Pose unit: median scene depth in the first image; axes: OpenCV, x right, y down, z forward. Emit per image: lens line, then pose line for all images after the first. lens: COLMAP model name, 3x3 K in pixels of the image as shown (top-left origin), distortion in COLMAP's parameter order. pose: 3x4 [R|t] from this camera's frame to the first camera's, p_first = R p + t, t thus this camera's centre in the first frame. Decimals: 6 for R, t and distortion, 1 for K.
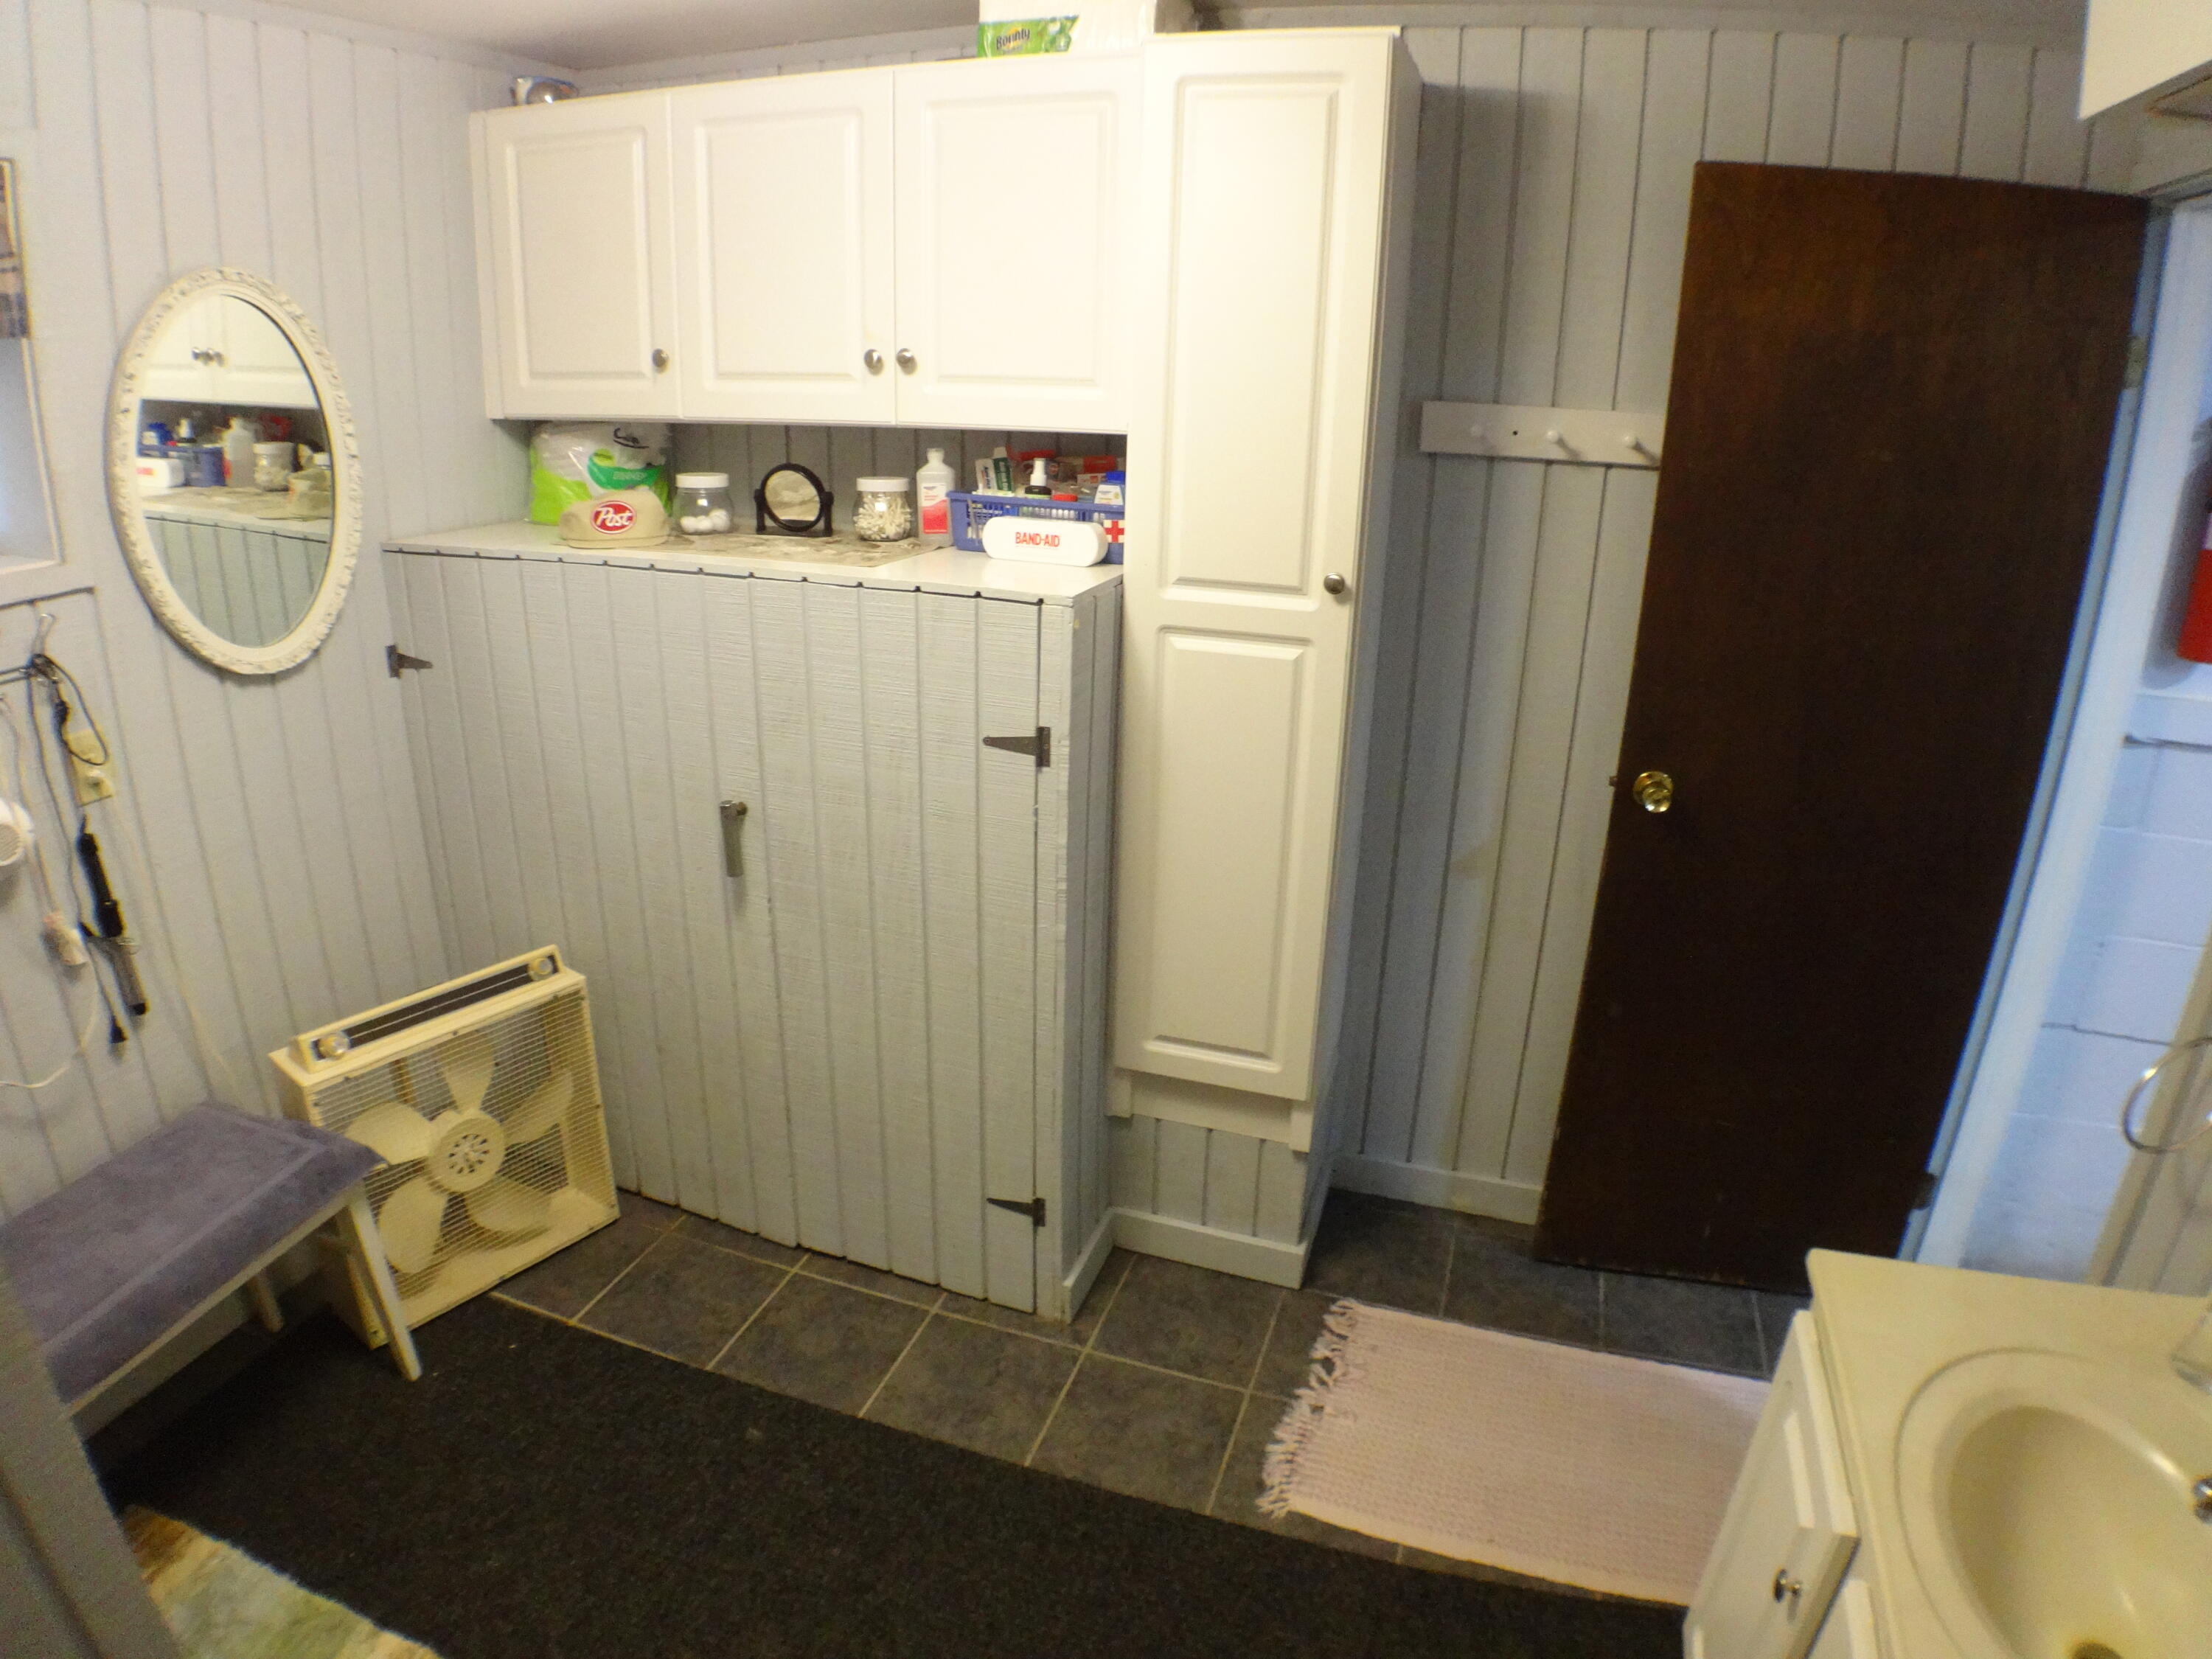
lens RADIAL K [[1264.8, 0, 1131.8], [0, 1264.8, 798.8], [0, 0, 1]] dist [-0.152869, 0.022803]
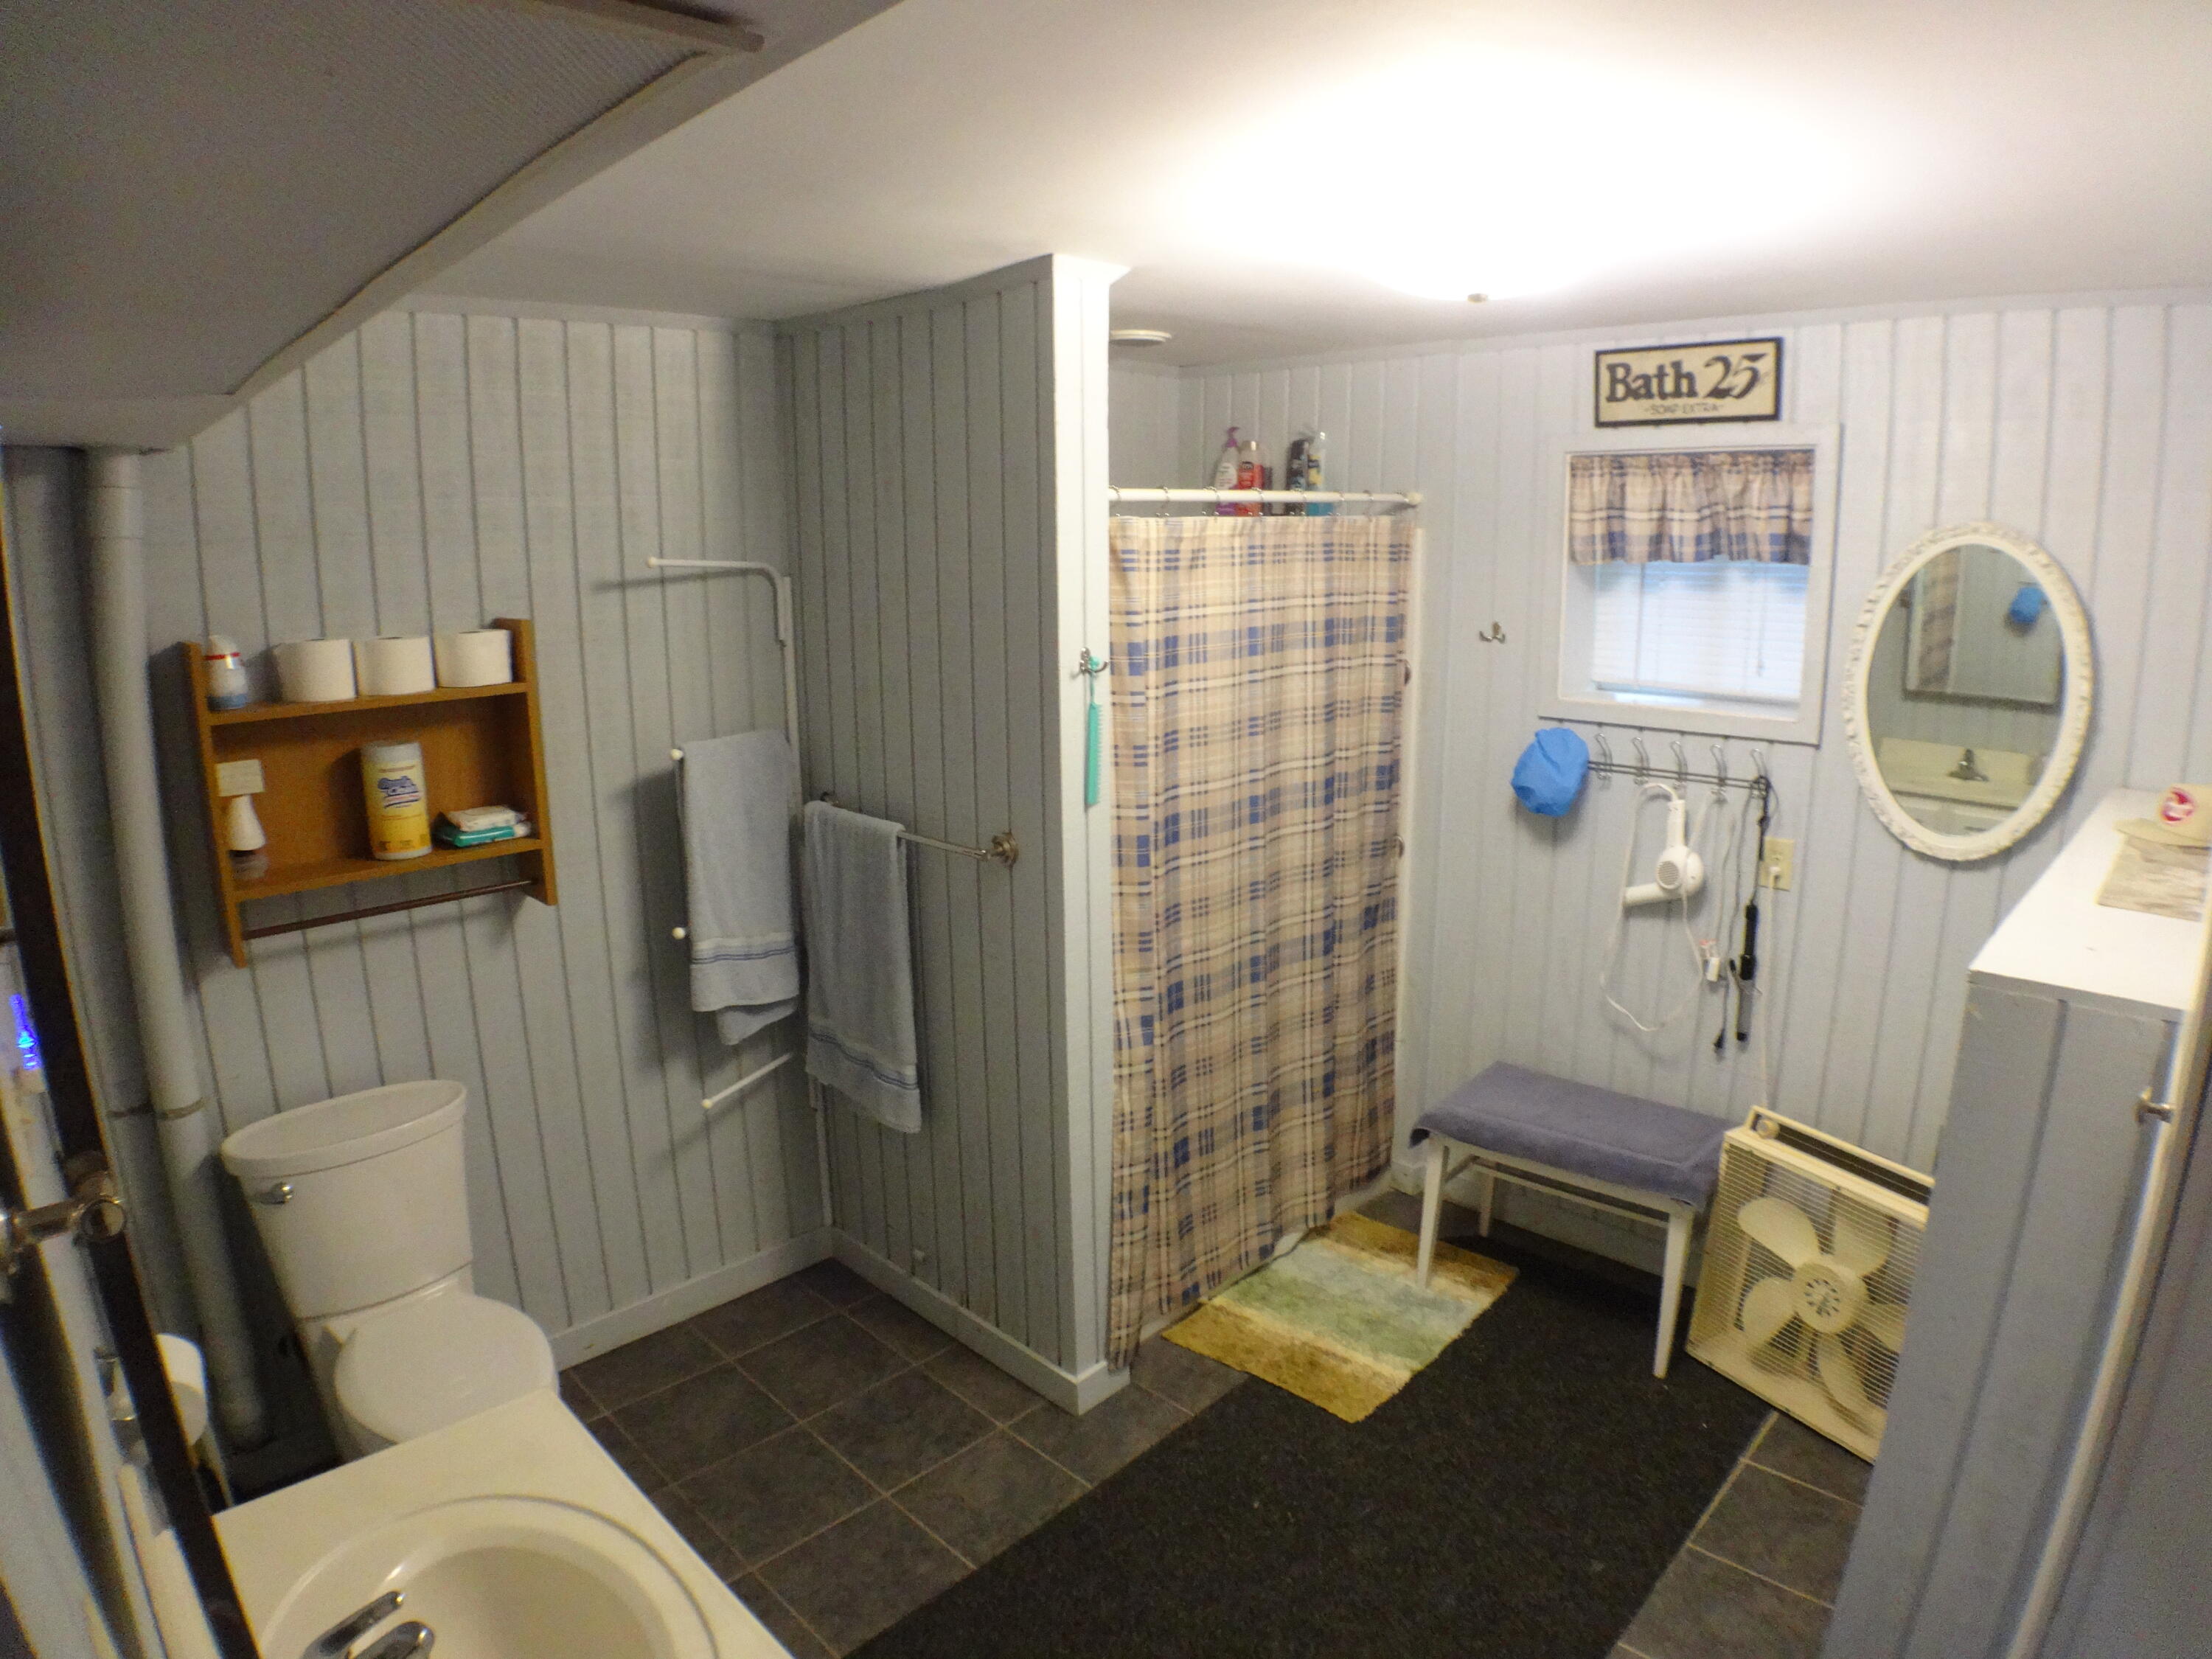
lens RADIAL K [[1283.6, 0, 1108.4], [0, 1283.6, 791.8], [0, 0, 1]] dist [-0.163149, 0.034071]
pose [[-0.444924, 0.144843, -0.883778, 0.704334], [-0.296000, 0.907591, 0.297762, -0.284907], [0.845238, 0.394080, -0.360935, 0.717674]]
